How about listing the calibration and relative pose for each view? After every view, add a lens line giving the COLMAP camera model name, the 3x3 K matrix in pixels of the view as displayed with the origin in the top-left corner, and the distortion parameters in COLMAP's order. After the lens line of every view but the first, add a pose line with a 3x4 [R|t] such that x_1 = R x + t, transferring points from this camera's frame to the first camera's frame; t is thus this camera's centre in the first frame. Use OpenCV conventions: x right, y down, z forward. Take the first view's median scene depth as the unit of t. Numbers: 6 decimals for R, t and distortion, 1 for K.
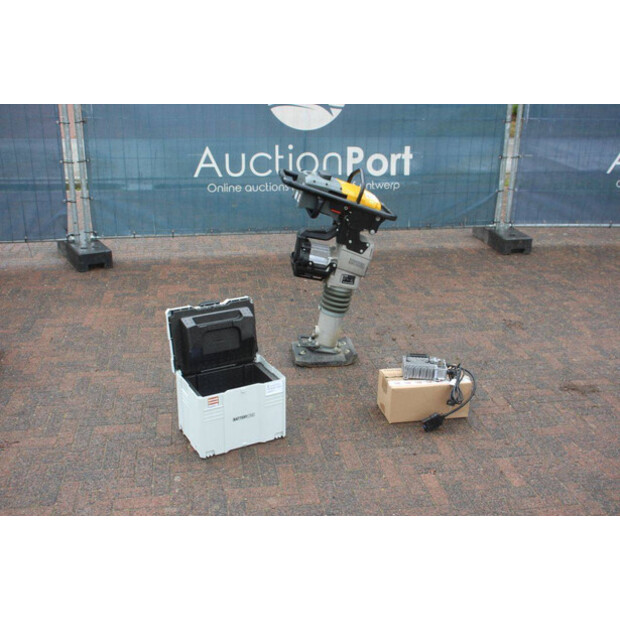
lens RADIAL K [[691.2, 0, 326.7], [0, 691.2, 309.5], [0, 0, 1]] dist [-0.012380, 0.023150]
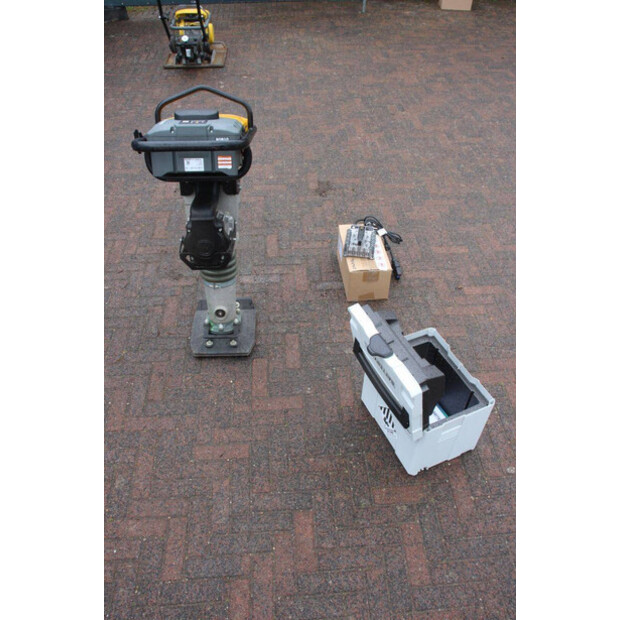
lens RADIAL K [[518.8, 0, 310.0], [0, 518.8, 310.0], [0, 0, 1]] dist [-0.154229, 0.131892]
pose [[0.115897, -0.697647, 0.707005, -0.426818], [0.343091, 0.696108, 0.630653, -0.313568], [-0.932125, 0.169476, 0.320033, 0.743966]]
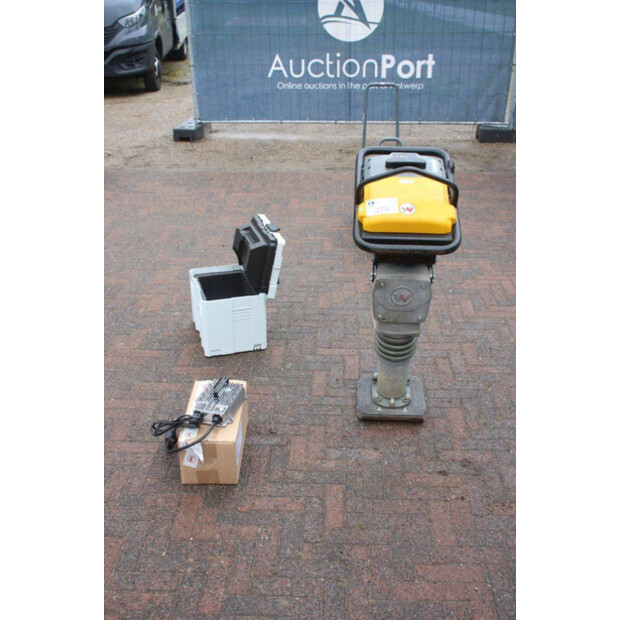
lens RADIAL K [[695.1, 0, 324.2], [0, 695.1, 309.1], [0, 0, 1]] dist [-0.017386, 0.008042]
pose [[-0.210056, 0.401116, -0.891618, 0.678694], [-0.369284, 0.811858, 0.452234, -0.349284], [0.905266, 0.424255, -0.022410, 0.954825]]
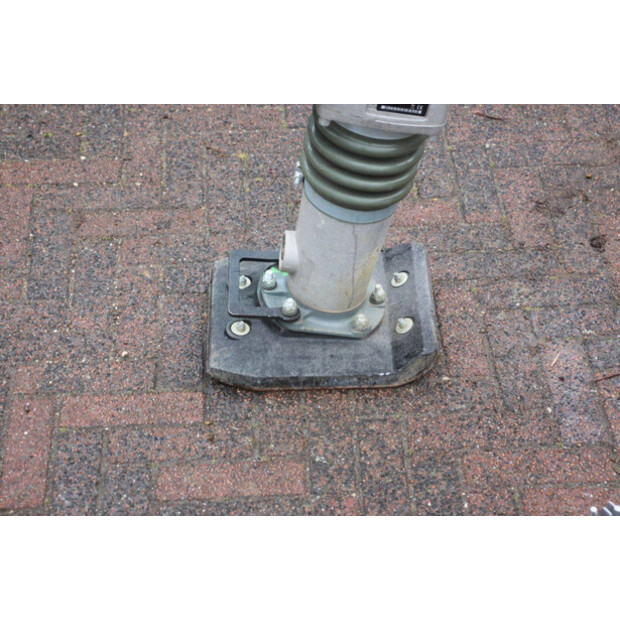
lens RADIAL K [[1428.0, 0, 317.2], [0, 1428.0, 309.0], [0, 0, 1]] dist [0.364164, 0.397829]
pose [[0.989654, 0.063720, -0.128550, 0.070104], [-0.011499, 0.928314, 0.371620, -0.159575], [0.143014, -0.366297, 0.919442, 0.500562]]
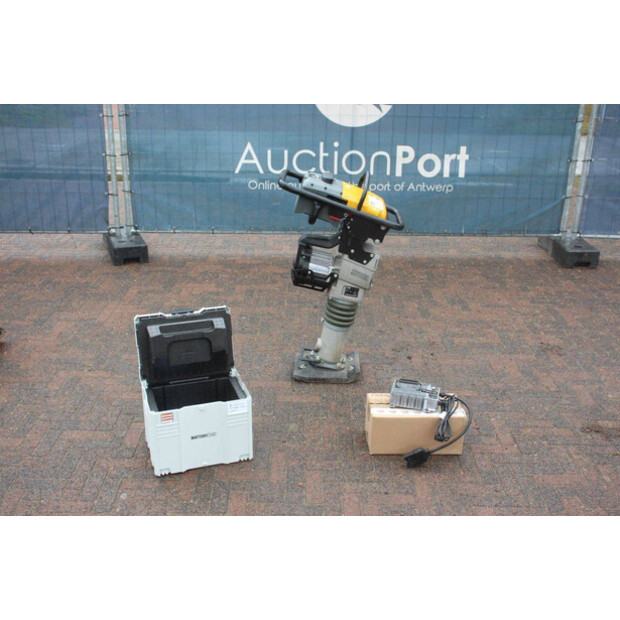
lens RADIAL K [[695.1, 0, 324.2], [0, 695.1, 309.1], [0, 0, 1]] dist [-0.017386, 0.008042]
pose [[0.985820, 0.058815, -0.157164, 0.141323], [-0.057512, 0.998262, 0.012829, -0.029475], [0.157646, -0.003608, 0.987489, 0.076606]]
